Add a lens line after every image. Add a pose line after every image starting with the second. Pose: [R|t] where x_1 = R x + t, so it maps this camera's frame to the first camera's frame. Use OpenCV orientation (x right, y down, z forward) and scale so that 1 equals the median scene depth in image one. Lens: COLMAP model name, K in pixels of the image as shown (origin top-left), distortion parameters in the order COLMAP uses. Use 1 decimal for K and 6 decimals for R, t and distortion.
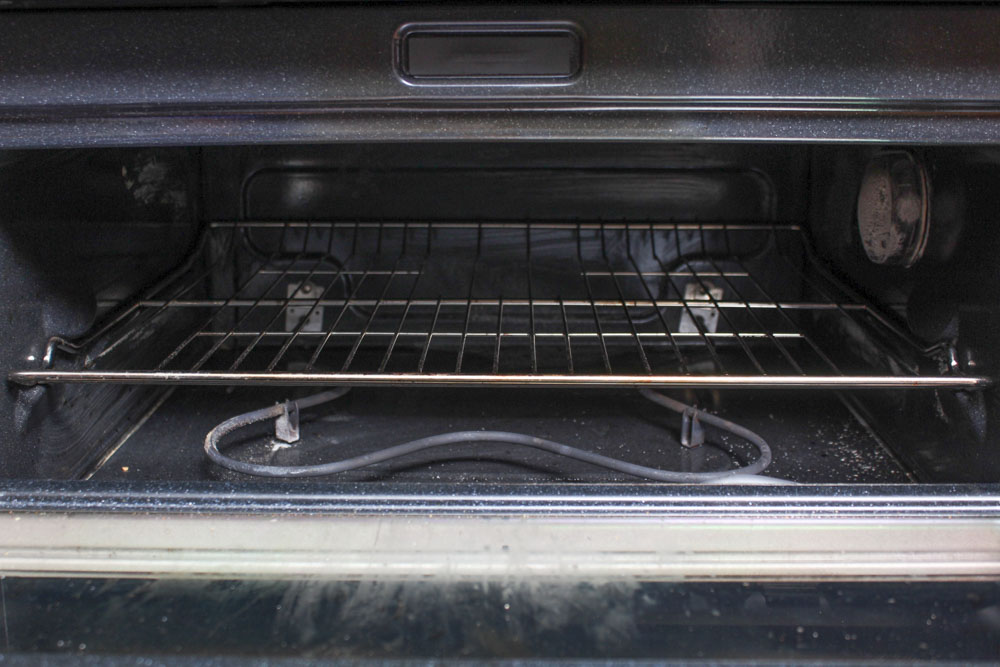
lens RADIAL K [[1388.2, 0, 500.0], [0, 1388.2, 333.5], [0, 0, 1]] dist [-0.097860, -0.021755]
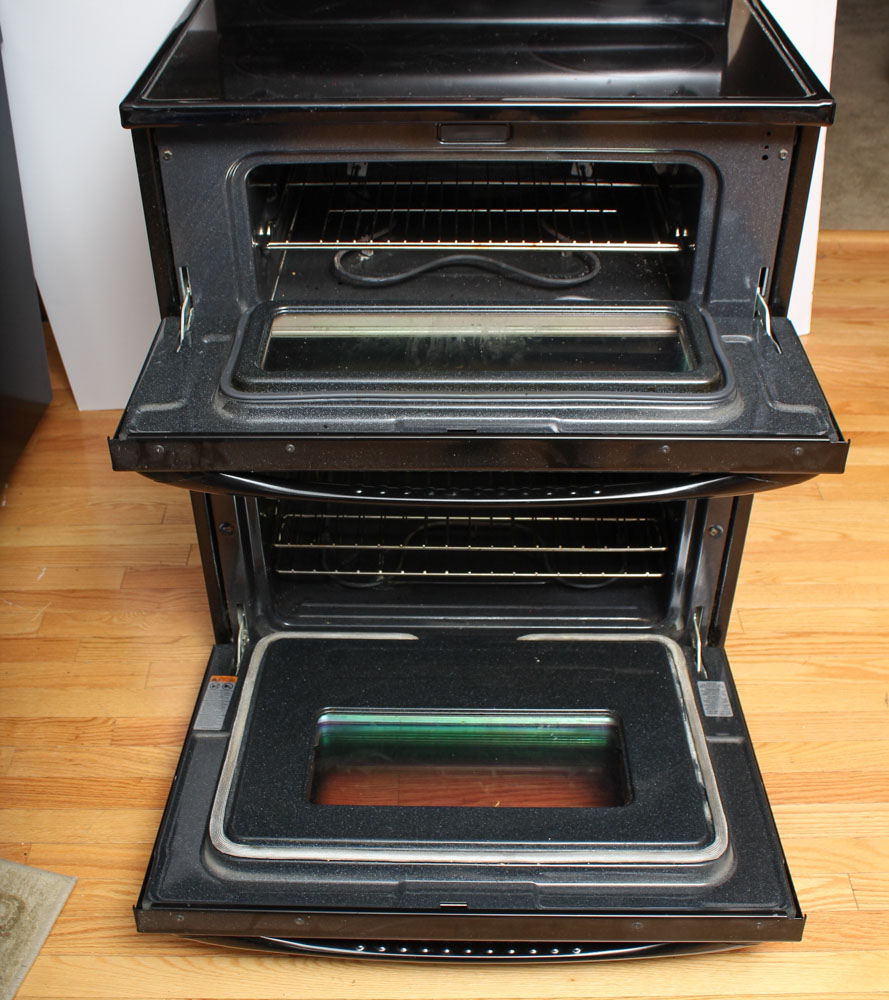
lens RADIAL K [[1006.9, 0, 444.5], [0, 1006.9, 500.0], [0, 0, 1]] dist [-0.168735, 0.000741]
pose [[0.999802, -0.005585, -0.019118, -0.027831], [0.012390, 0.925959, 0.377420, -0.255640], [0.015594, -0.377582, 0.925845, -0.889299]]
